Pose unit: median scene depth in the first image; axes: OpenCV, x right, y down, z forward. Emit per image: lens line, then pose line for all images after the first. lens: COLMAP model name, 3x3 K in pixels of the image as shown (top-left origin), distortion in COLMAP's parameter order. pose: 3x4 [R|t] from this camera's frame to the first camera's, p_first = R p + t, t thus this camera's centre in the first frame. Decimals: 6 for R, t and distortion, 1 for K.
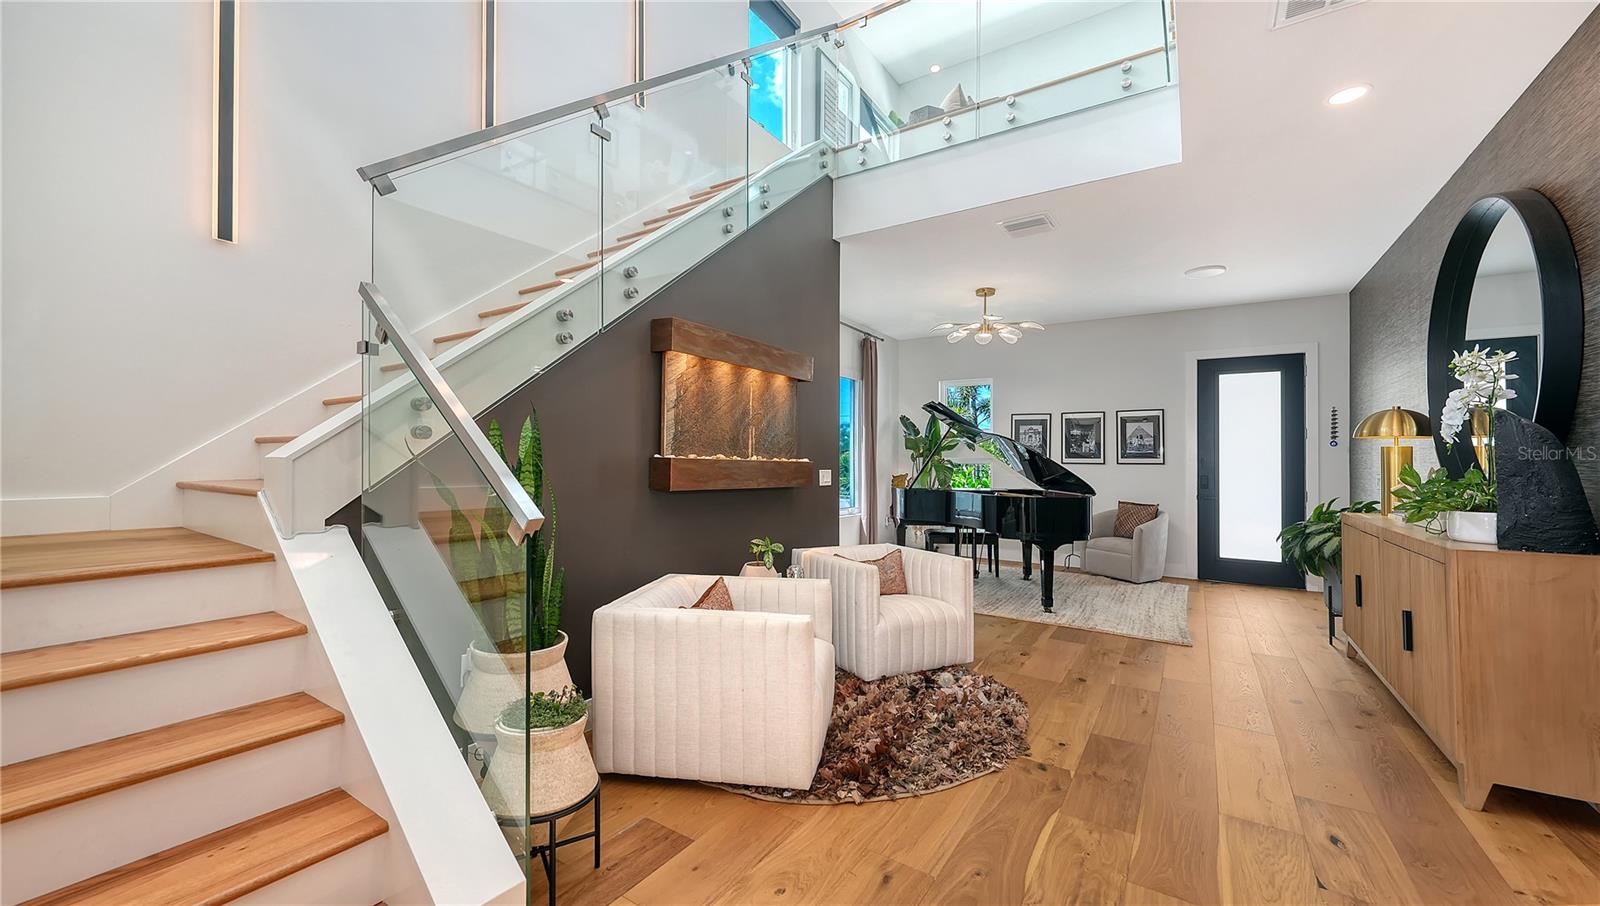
lens RADIAL K [[615.0, 0, 800.0], [0, 615.0, 453.0], [0, 0, 1]] dist [0.000058, -0.000002]
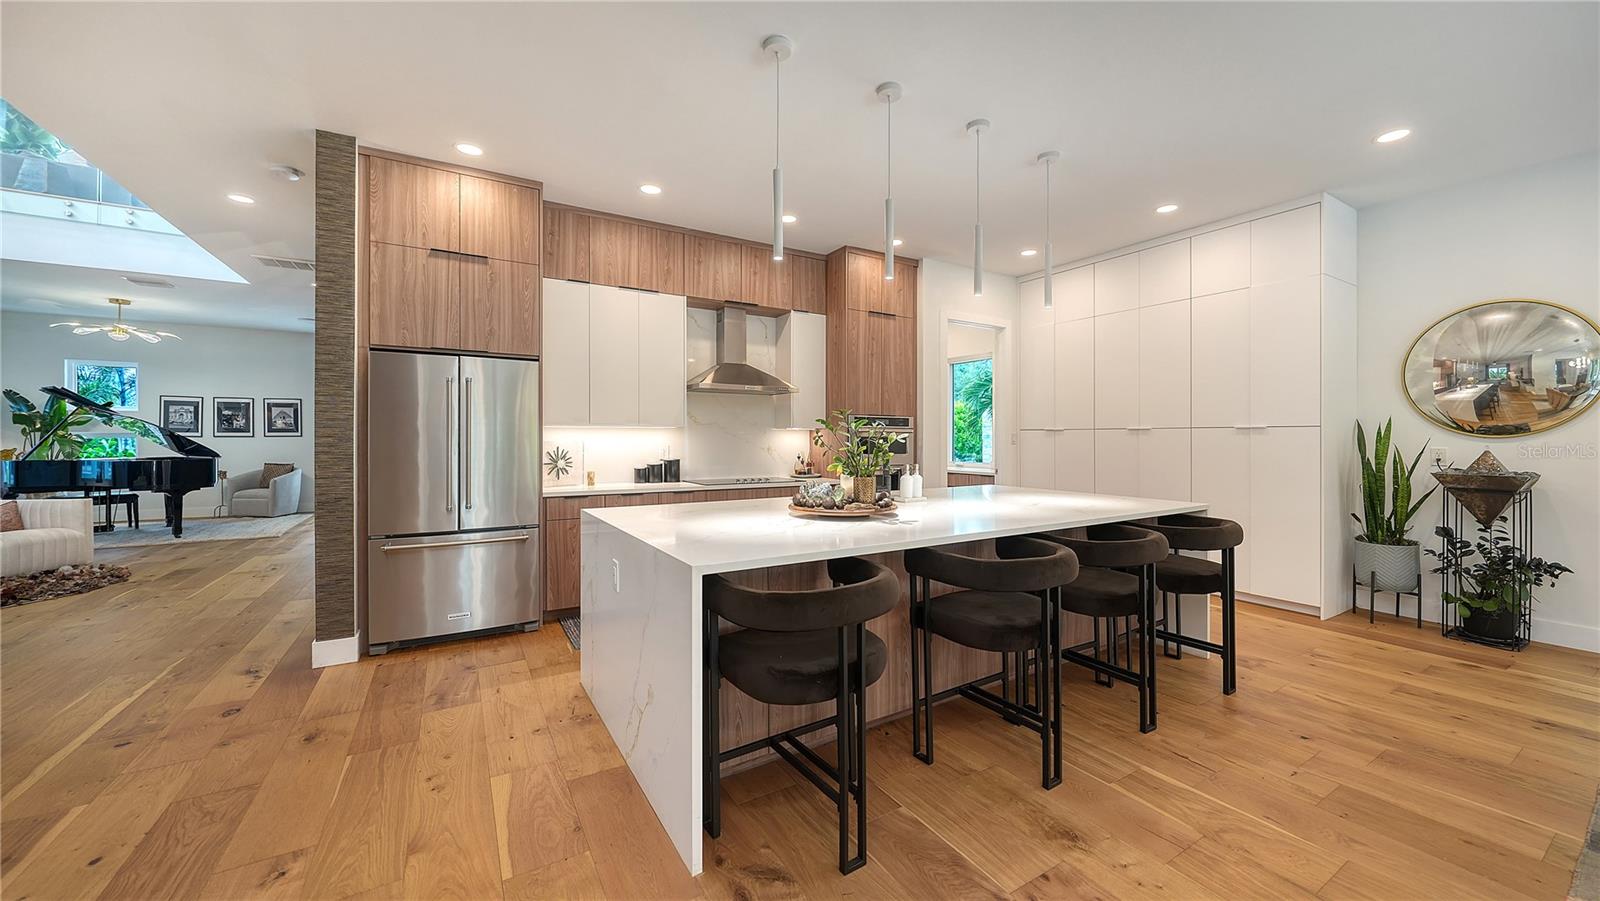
lens RADIAL K [[582.7, 0, 797.9], [0, 582.7, 429.6], [0, 0, 1]] dist [-0.000750, -0.000082]
pose [[0.440002, -0.001271, 0.897996, -0.141113], [-0.007869, 0.999955, 0.005271, -0.014567], [-0.897962, -0.009386, 0.439972, -0.684572]]
